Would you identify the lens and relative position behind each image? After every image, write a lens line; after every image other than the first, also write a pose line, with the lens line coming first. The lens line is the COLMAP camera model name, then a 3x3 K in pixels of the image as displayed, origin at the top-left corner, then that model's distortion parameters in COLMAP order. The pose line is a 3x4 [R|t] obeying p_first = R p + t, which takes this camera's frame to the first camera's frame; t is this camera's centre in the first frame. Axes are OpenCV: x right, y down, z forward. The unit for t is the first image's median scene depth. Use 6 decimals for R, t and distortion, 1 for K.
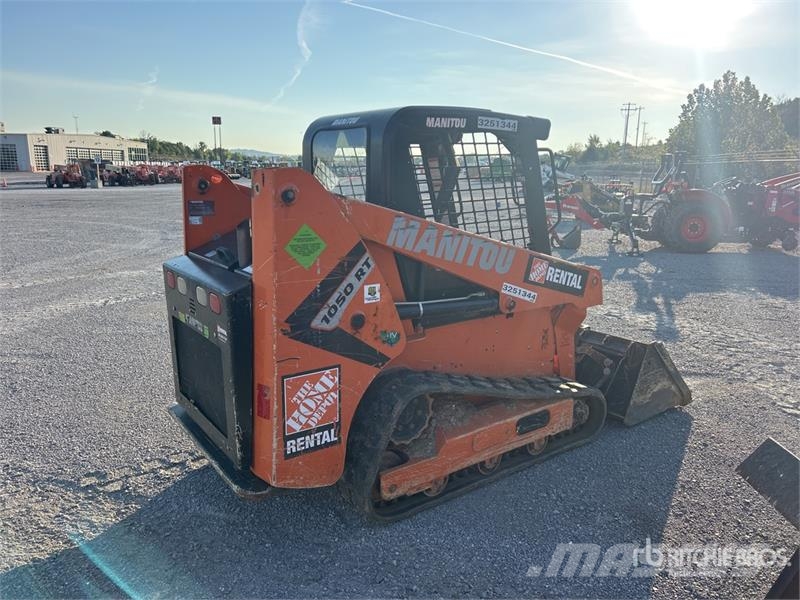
lens RADIAL K [[601.1, 0, 400.0], [0, 601.1, 300.0], [0, 0, 1]] dist [0.088228, -0.079819]
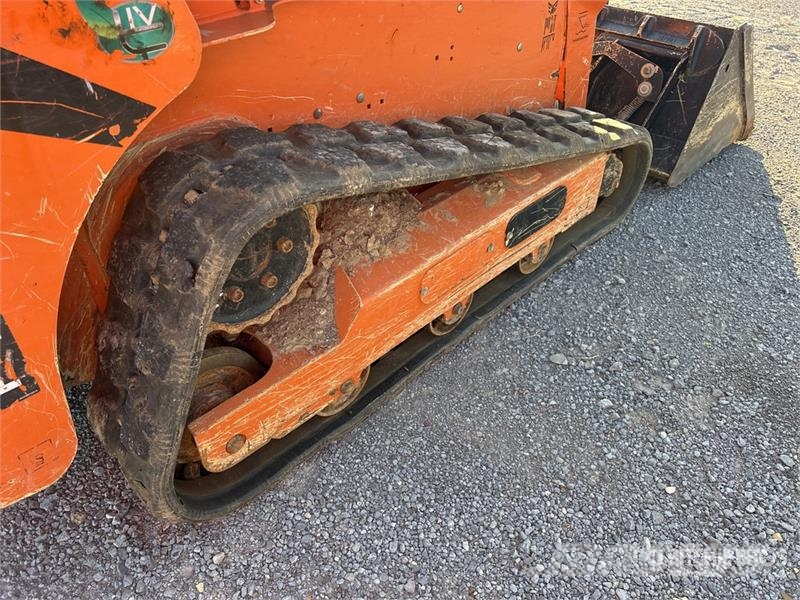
lens RADIAL K [[648.7, 0, 378.9], [0, 648.7, 299.2], [0, 0, 1]] dist [0.097259, -0.237595]
pose [[0.987446, -0.102064, 0.120552, 0.034934], [0.043311, 0.908905, 0.414748, 0.049965], [-0.151901, -0.404320, 0.901915, 0.586856]]
